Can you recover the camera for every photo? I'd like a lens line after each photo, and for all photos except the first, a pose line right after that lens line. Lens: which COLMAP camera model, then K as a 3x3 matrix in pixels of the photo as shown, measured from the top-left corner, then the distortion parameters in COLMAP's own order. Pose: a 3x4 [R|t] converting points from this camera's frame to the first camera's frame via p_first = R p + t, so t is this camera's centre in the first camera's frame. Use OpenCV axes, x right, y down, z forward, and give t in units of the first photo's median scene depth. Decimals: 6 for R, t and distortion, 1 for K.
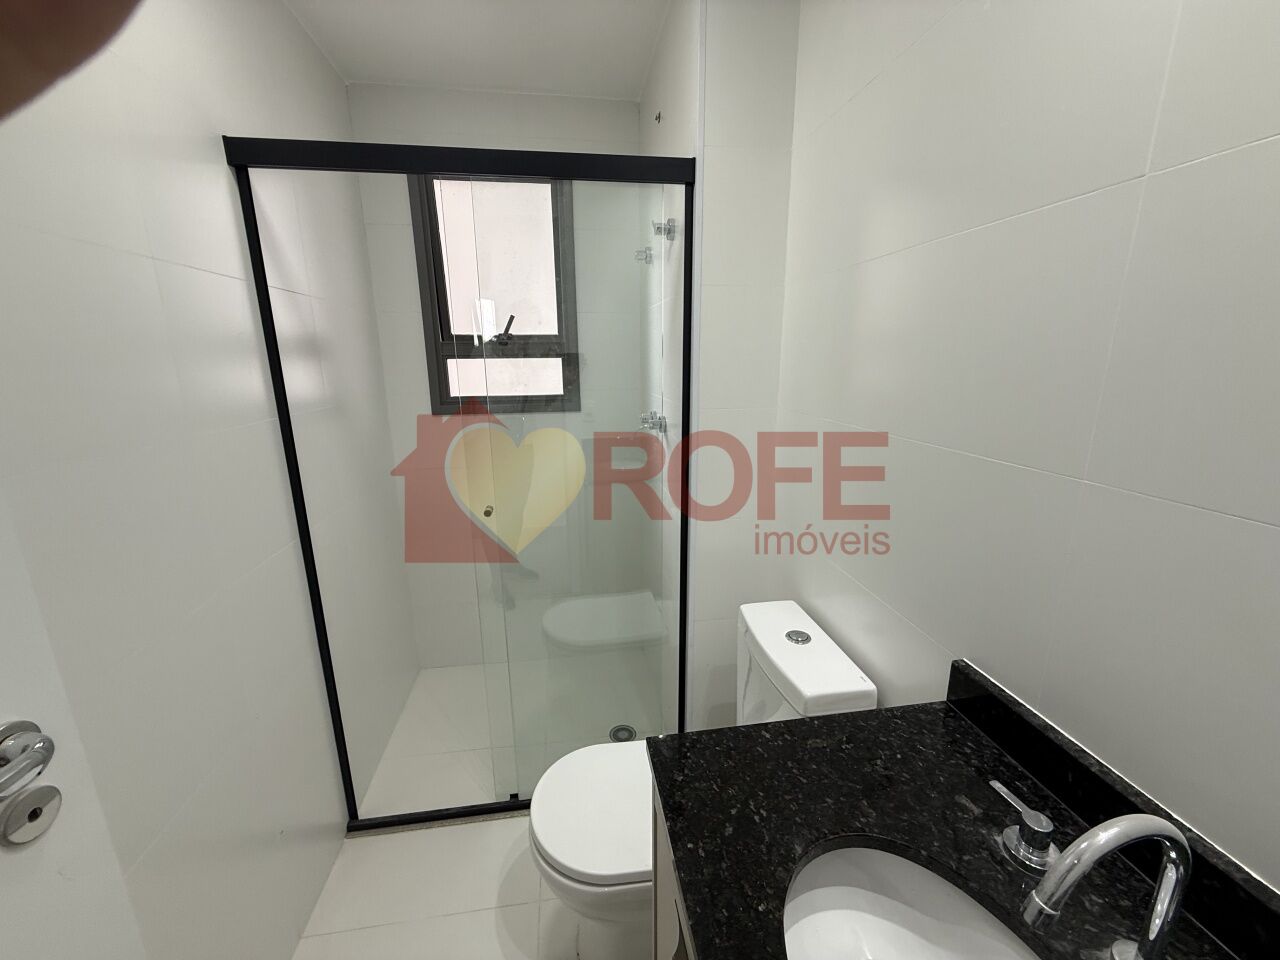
lens RADIAL K [[509.1, 0, 637.2], [0, 509.1, 478.5], [0, 0, 1]] dist [-0.000359, 0.000364]
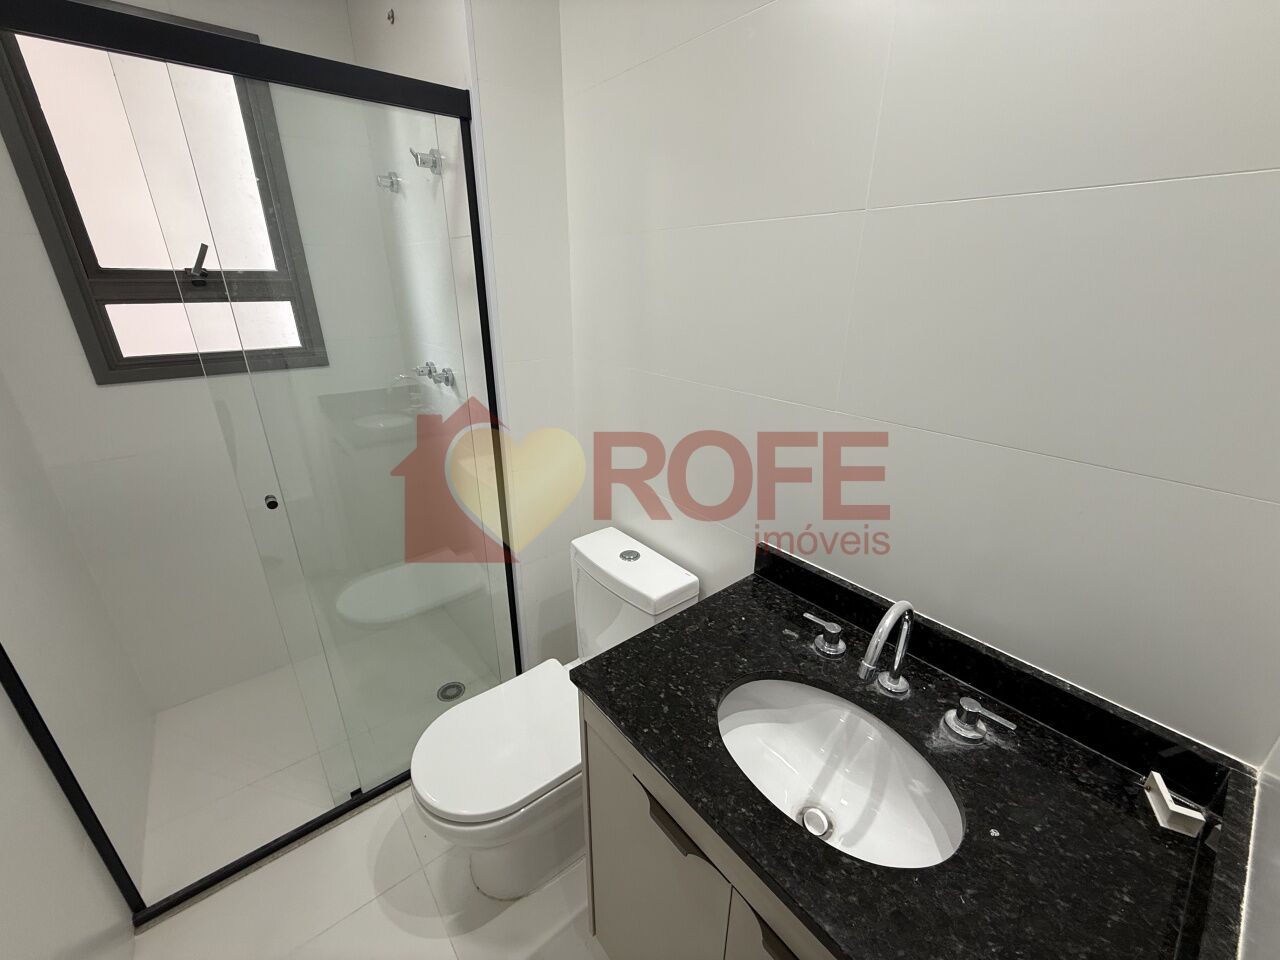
lens RADIAL K [[509.1, 0, 637.2], [0, 509.1, 478.5], [0, 0, 1]] dist [-0.000359, 0.000364]
pose [[0.862019, -0.170900, 0.477196, -0.182609], [0.105919, 0.981396, 0.160136, -0.048462], [-0.495685, -0.087496, 0.864084, -0.019442]]
